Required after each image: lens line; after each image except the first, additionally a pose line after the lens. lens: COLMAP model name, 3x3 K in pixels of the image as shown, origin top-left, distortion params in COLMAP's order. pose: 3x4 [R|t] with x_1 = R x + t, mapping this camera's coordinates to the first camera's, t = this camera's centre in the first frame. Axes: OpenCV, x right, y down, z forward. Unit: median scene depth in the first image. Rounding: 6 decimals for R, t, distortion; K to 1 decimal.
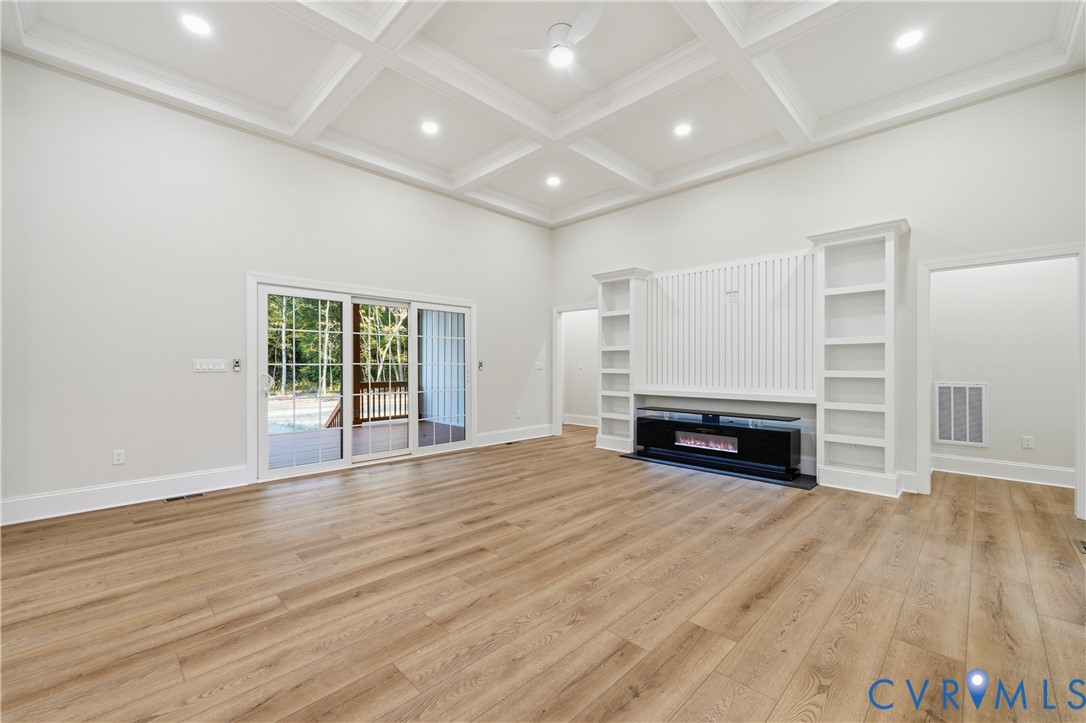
lens RADIAL K [[441.0, 0, 544.9], [0, 441.0, 365.3], [0, 0, 1]] dist [0.007571, -0.001235]
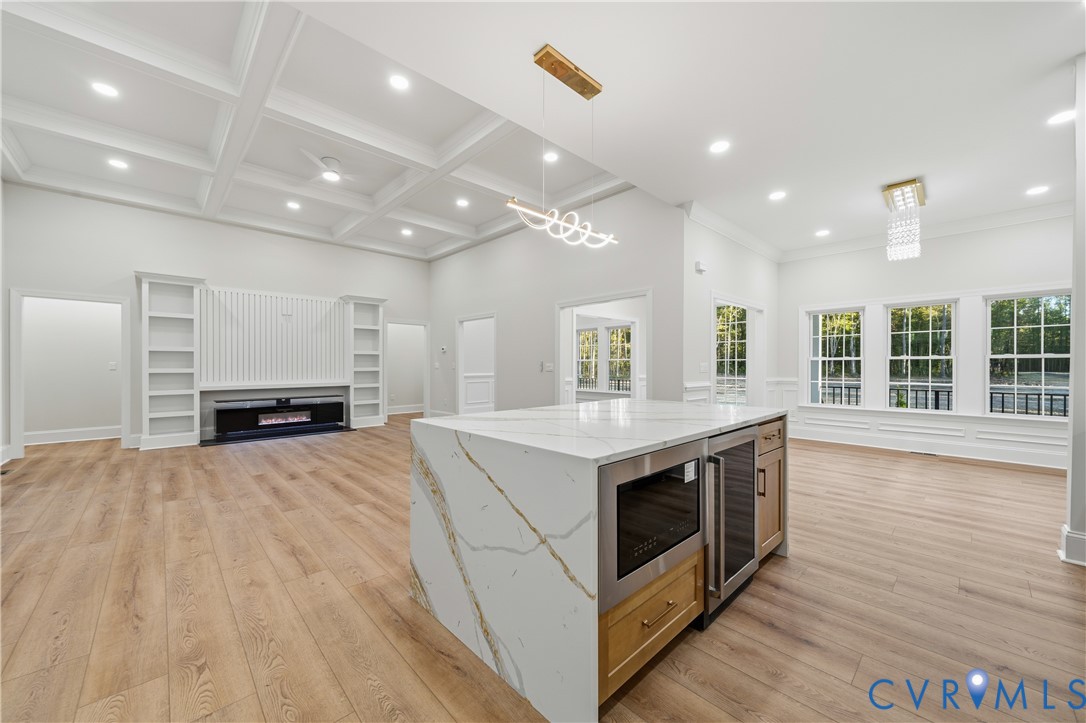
lens RADIAL K [[403.4, 0, 547.1], [0, 403.4, 364.7], [0, 0, 1]] dist [-0.000673, -0.000002]
pose [[0.026574, -0.001638, 0.999646, -1.124301], [0.001398, 0.999998, 0.001601, -0.002484], [-0.999646, 0.001355, 0.026576, 0.131900]]
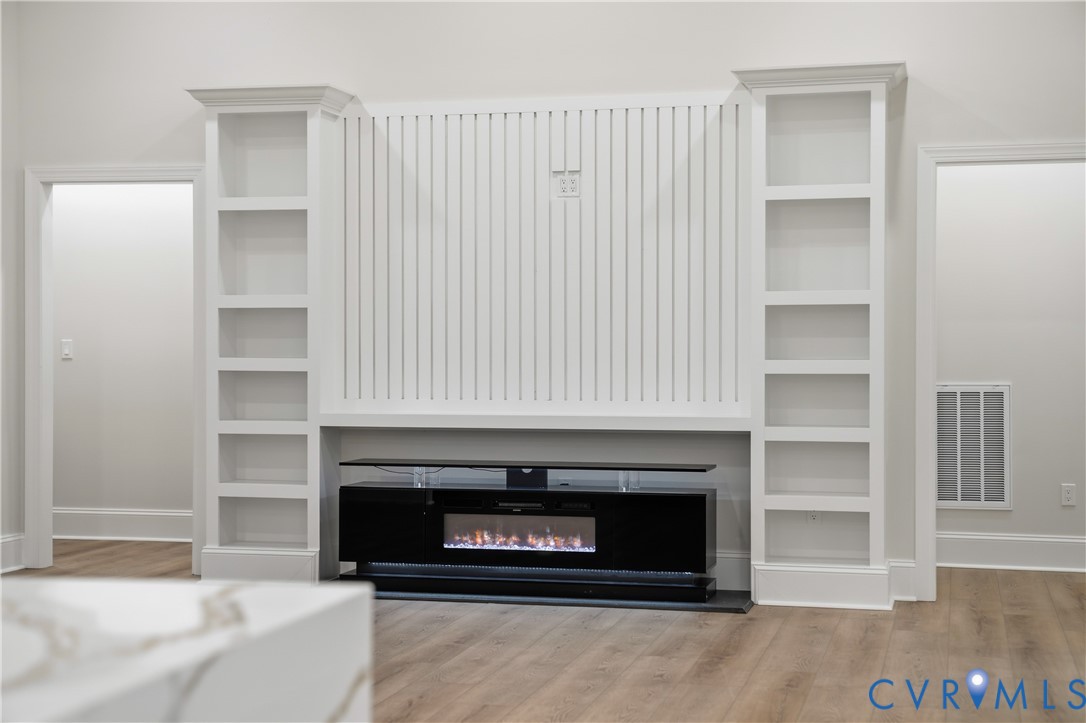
lens RADIAL K [[1693.3, 0, 542.2], [0, 1693.3, 360.6], [0, 0, 1]] dist [0.102439, 0.000000]
pose [[0.858744, -0.005384, 0.512376, -0.518388], [0.000234, 0.999949, 0.010114, -0.006298], [-0.512404, -0.008565, 0.858702, -0.446443]]
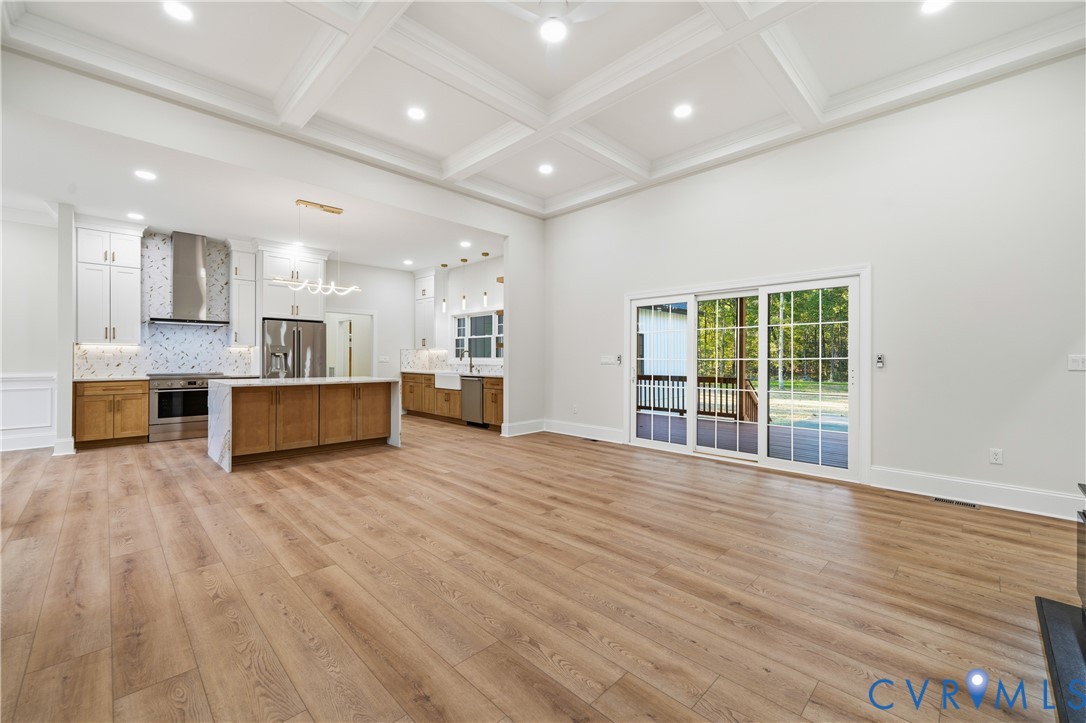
lens RADIAL K [[441.0, 0, 541.9], [0, 441.0, 358.8], [0, 0, 1]] dist [0.007571, -0.001235]
pose [[-0.011704, -0.001343, -0.999931, 0.761154], [-0.004977, 0.999987, -0.001285, 0.001078], [0.999919, 0.004961, -0.011710, 0.777239]]
